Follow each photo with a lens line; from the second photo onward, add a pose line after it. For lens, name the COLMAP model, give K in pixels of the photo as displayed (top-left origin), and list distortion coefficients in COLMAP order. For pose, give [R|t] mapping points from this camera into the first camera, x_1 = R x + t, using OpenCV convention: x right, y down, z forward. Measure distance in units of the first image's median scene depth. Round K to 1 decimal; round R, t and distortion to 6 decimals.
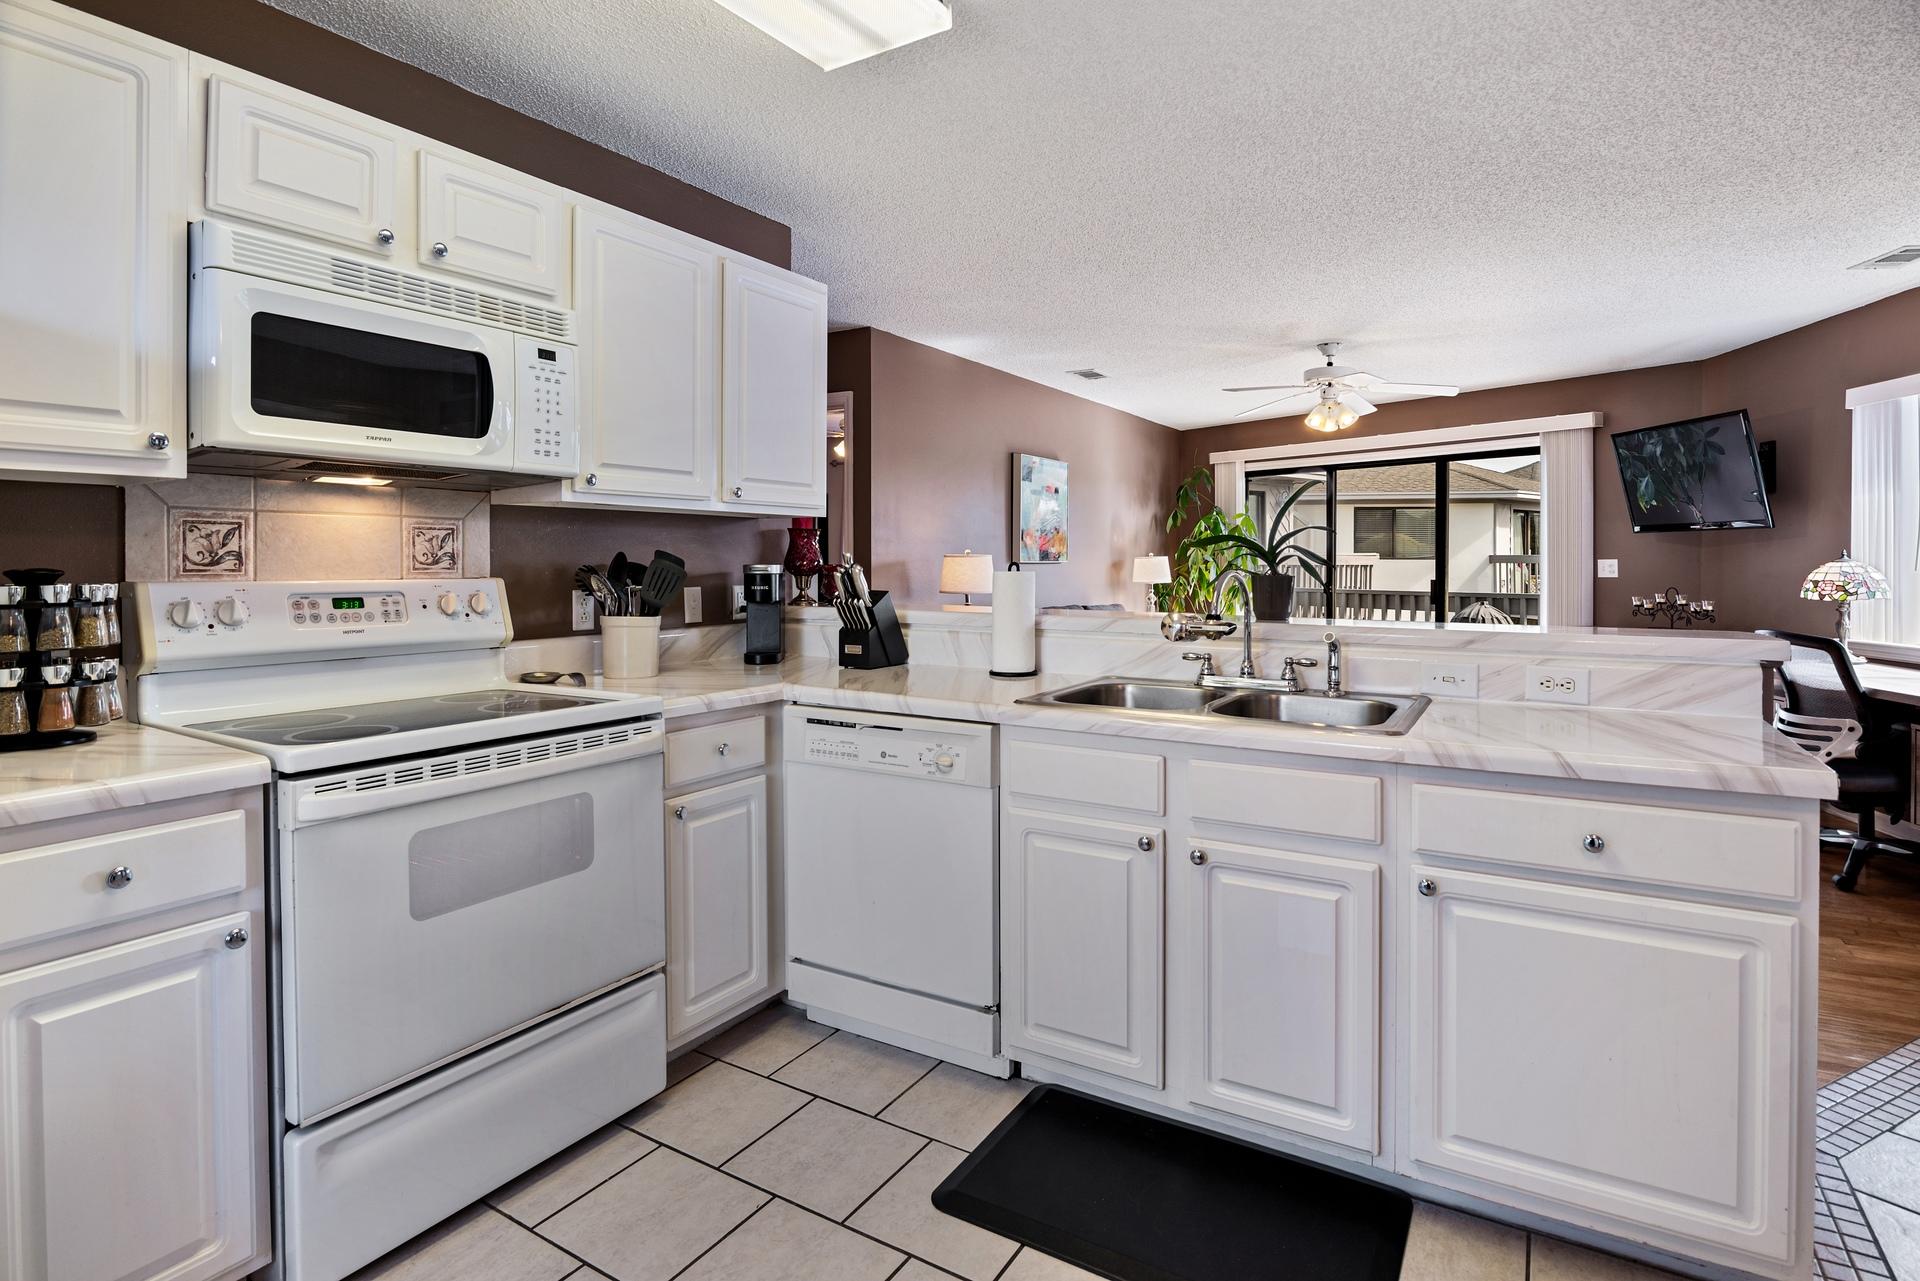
lens RADIAL K [[974.4, 0, 960.0], [0, 974.4, 567.6], [0, 0, 1]] dist [-0.001772, -0.000491]
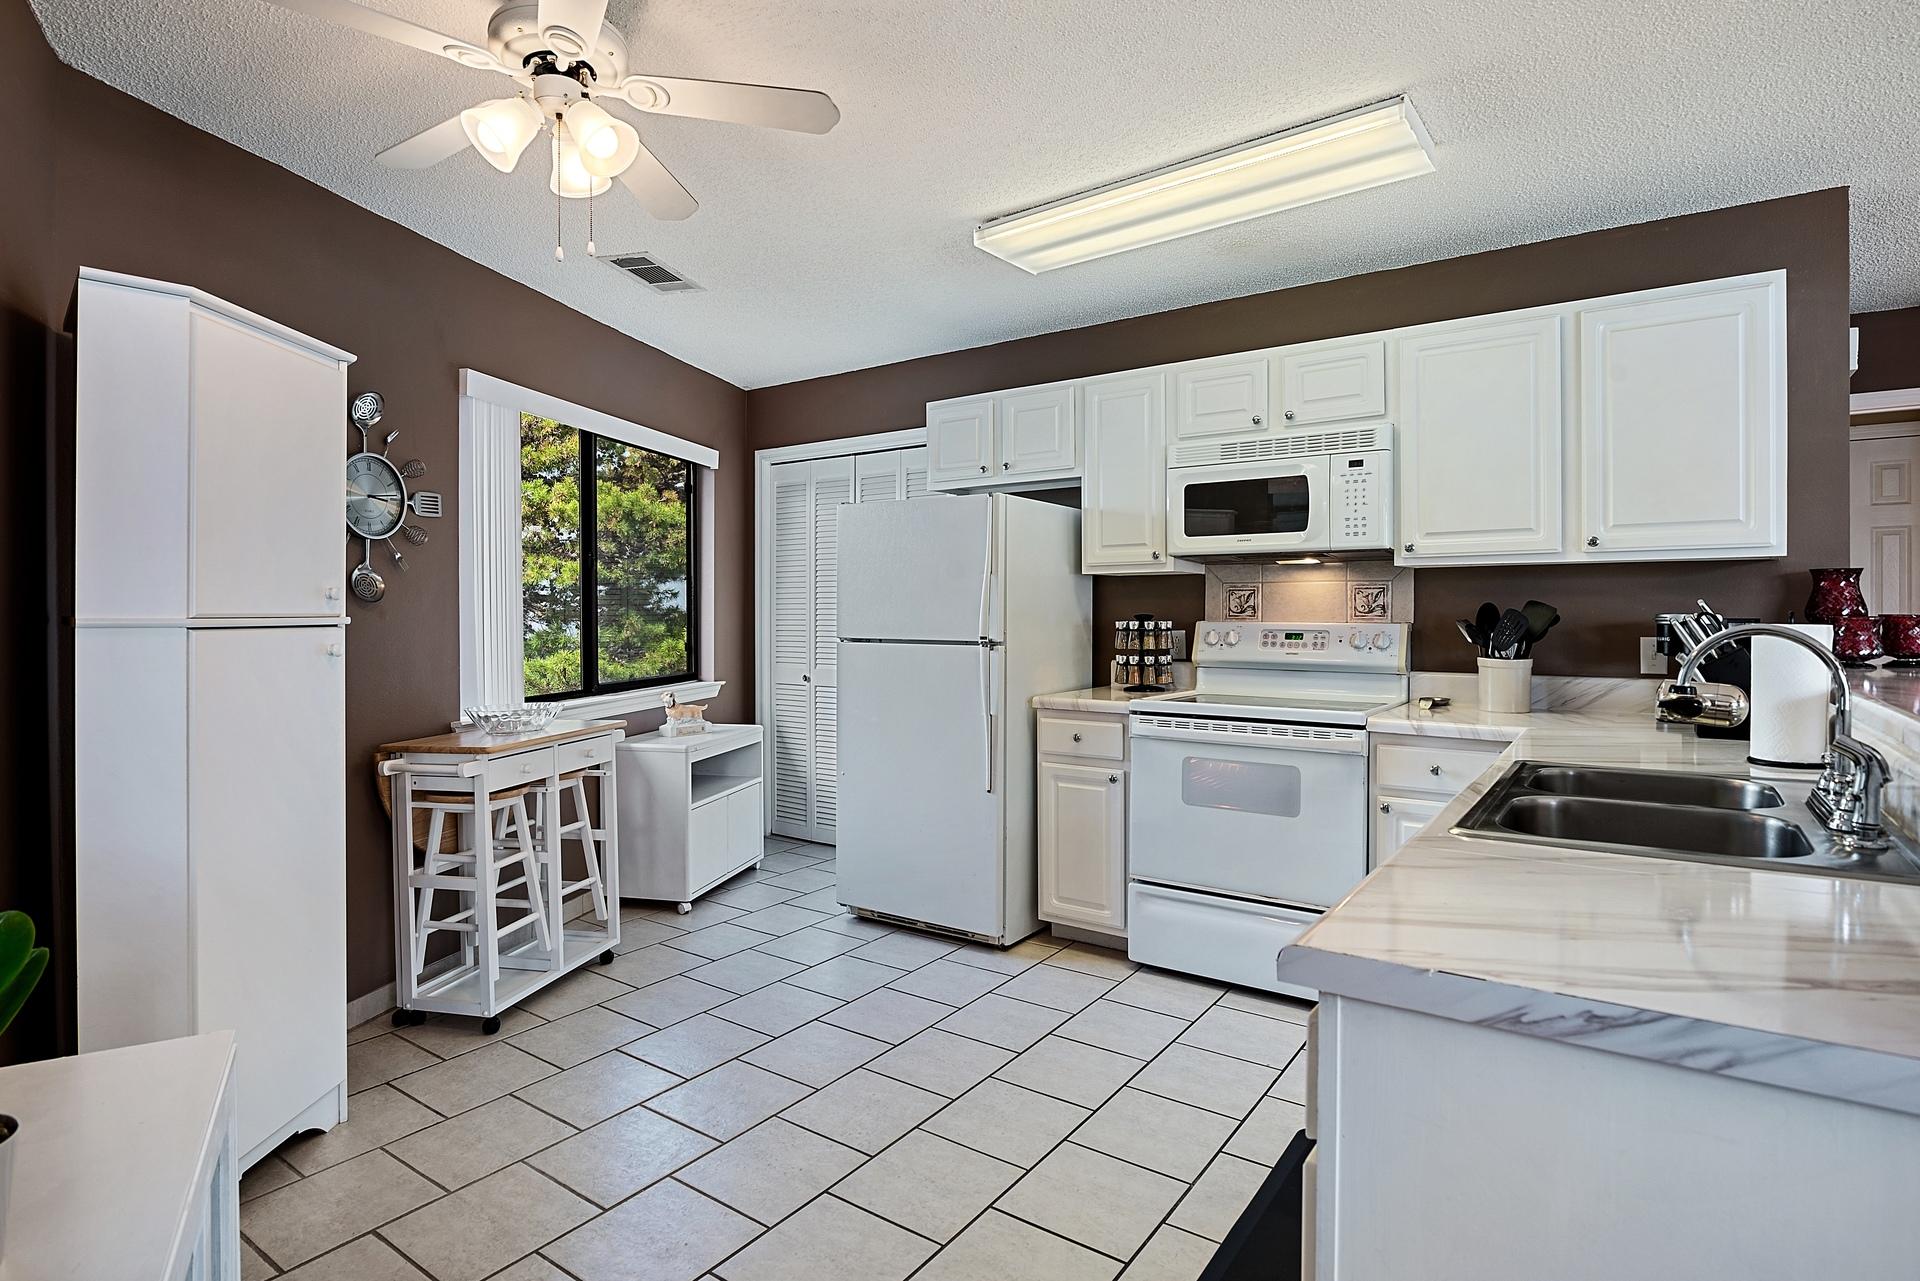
lens RADIAL K [[1003.1, 0, 953.8], [0, 1003.1, 607.4], [0, 0, 1]] dist [-0.001629, -0.000486]
pose [[-0.063694, -0.002828, -0.997965, 1.103442], [-0.004966, 0.999985, -0.002517, -0.005379], [0.997957, 0.004795, -0.063707, 0.540821]]
